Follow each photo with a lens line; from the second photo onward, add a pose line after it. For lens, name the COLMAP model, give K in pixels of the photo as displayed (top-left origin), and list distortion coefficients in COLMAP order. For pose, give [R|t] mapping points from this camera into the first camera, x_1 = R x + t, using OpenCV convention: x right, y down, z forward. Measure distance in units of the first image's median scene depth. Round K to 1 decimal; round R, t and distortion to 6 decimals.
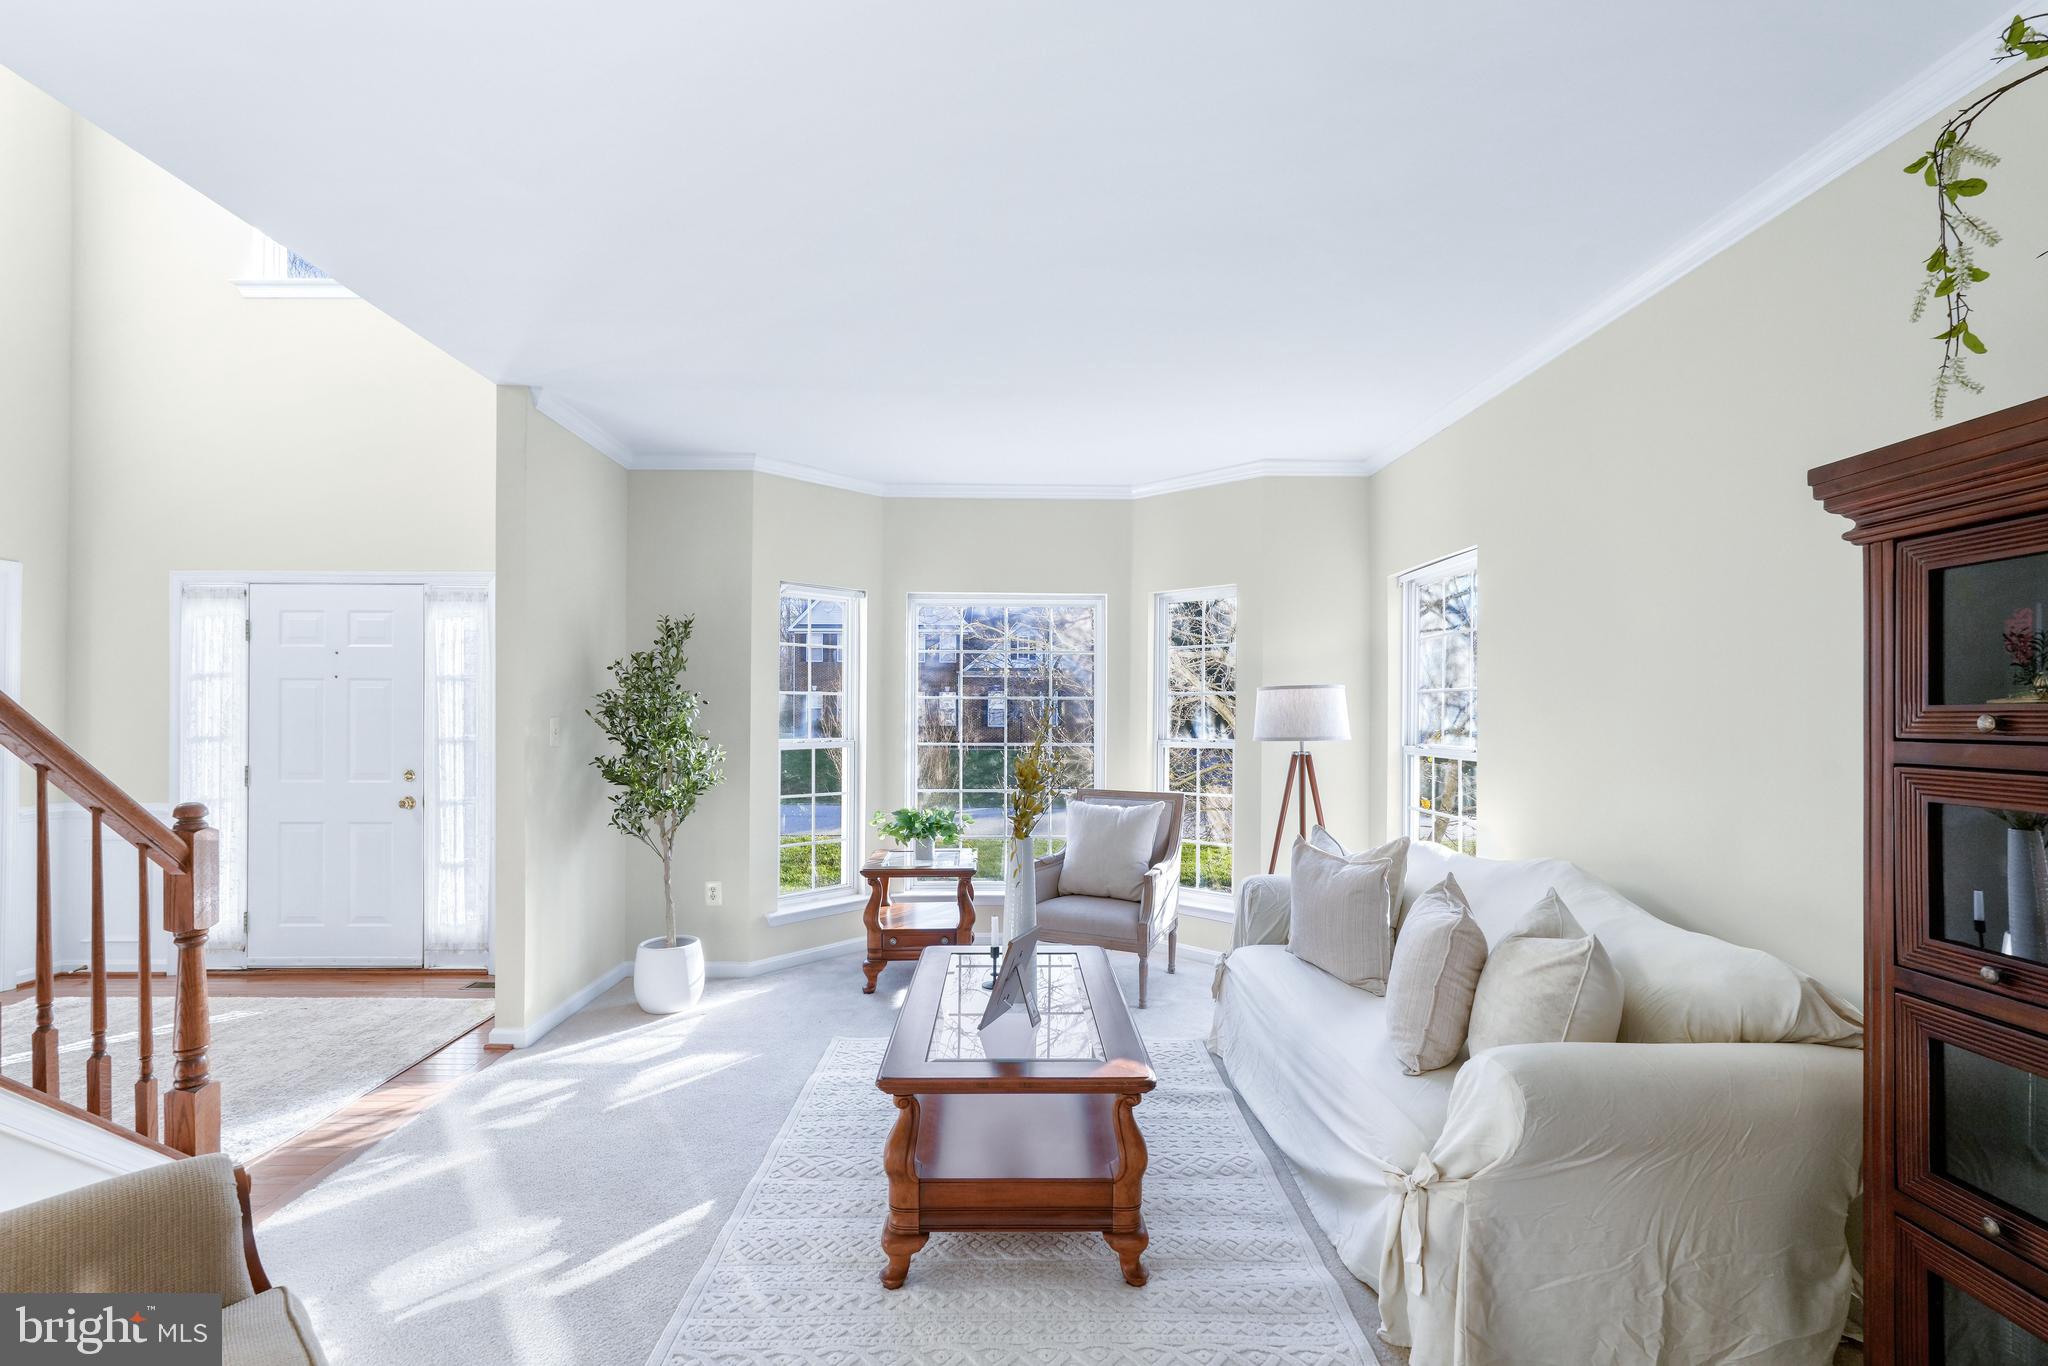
lens RADIAL K [[912.7, 0, 1019.6], [0, 912.7, 713.3], [0, 0, 1]] dist [-0.004347, -0.000072]
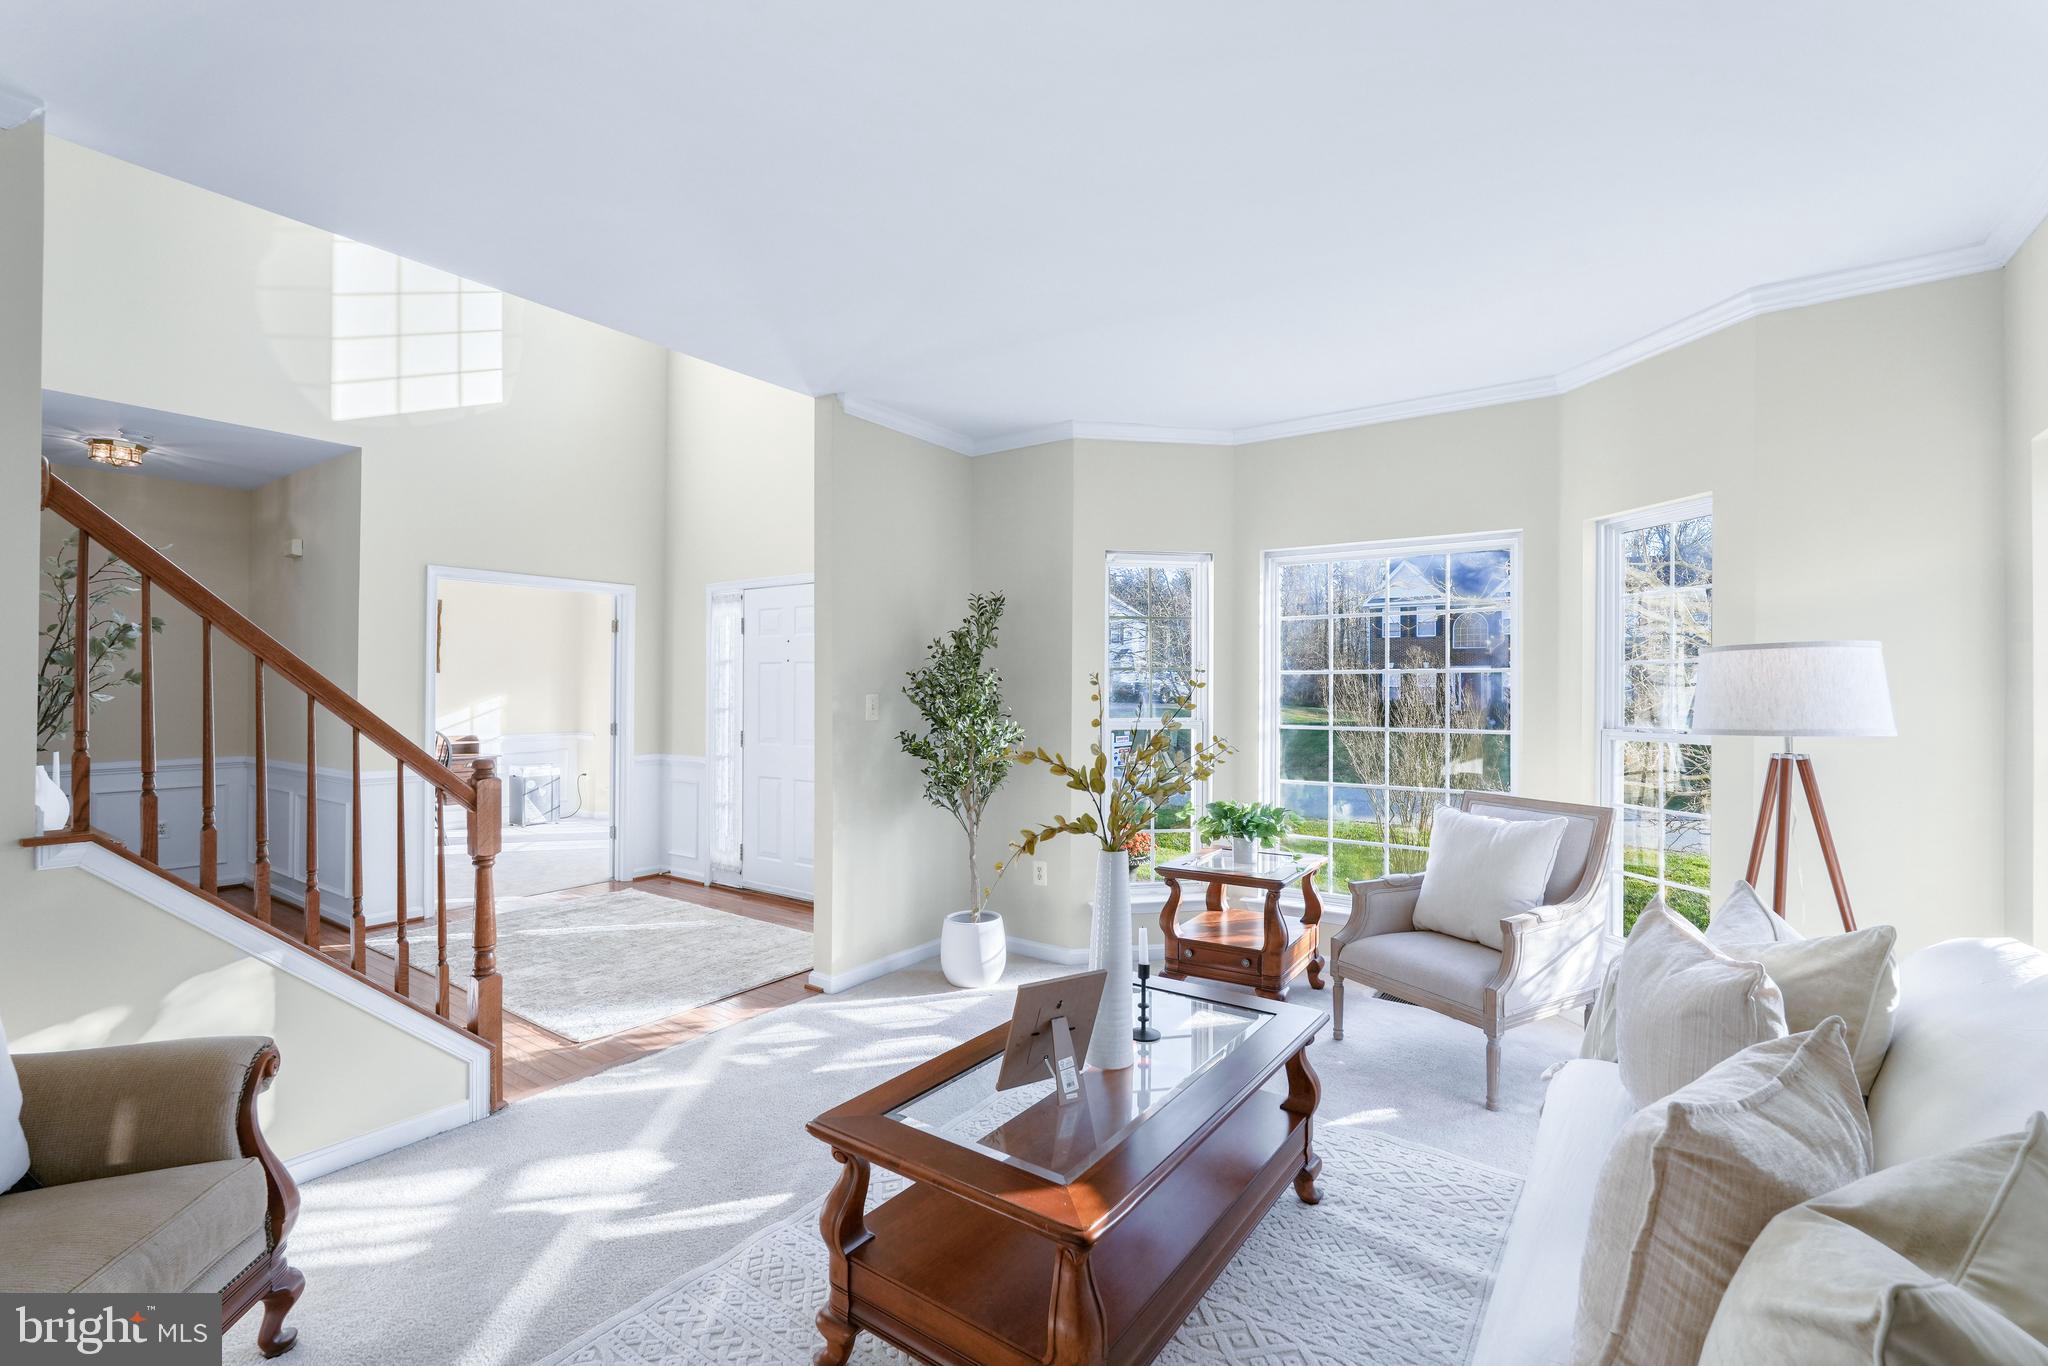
lens RADIAL K [[903.9, 0, 1021.6], [0, 903.9, 685.9], [0, 0, 1]] dist [-0.017588, 0.009161]
pose [[0.804463, -0.002805, -0.593997, 0.233075], [-0.001139, 0.999980, -0.006266, 0.001510], [0.594002, 0.005717, 0.804443, 0.206741]]
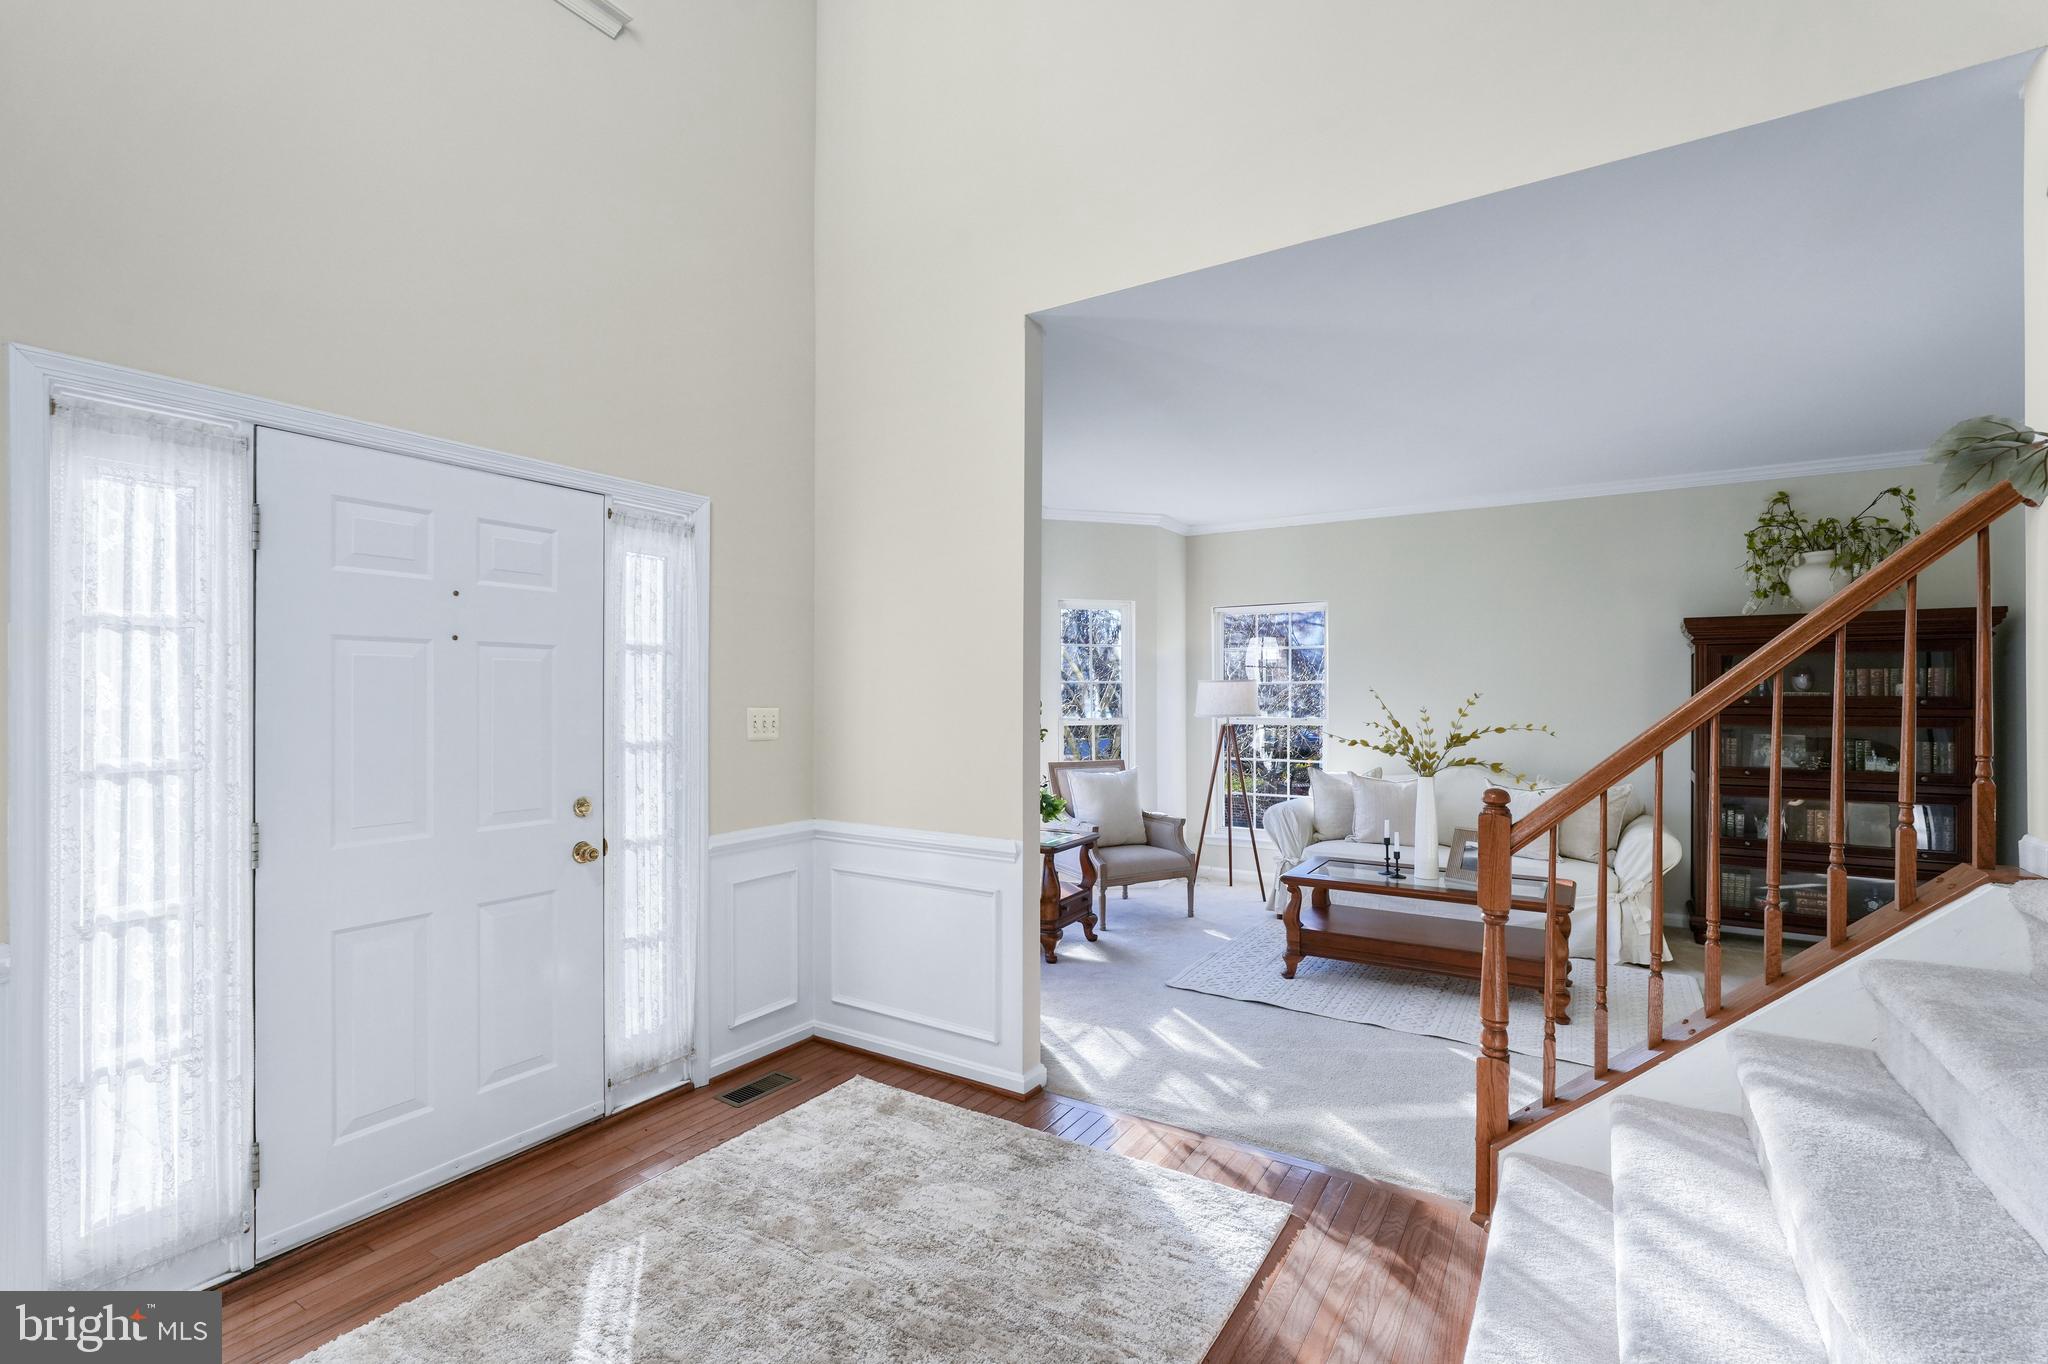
lens RADIAL K [[903.9, 0, 1021.6], [0, 903.9, 684.9], [0, 0, 1]] dist [-0.017588, 0.009161]
pose [[0.550976, 0.006661, 0.834494, -1.020472], [0.000249, 0.999967, -0.008146, -0.007957], [-0.834521, 0.004696, 0.550956, 0.432717]]
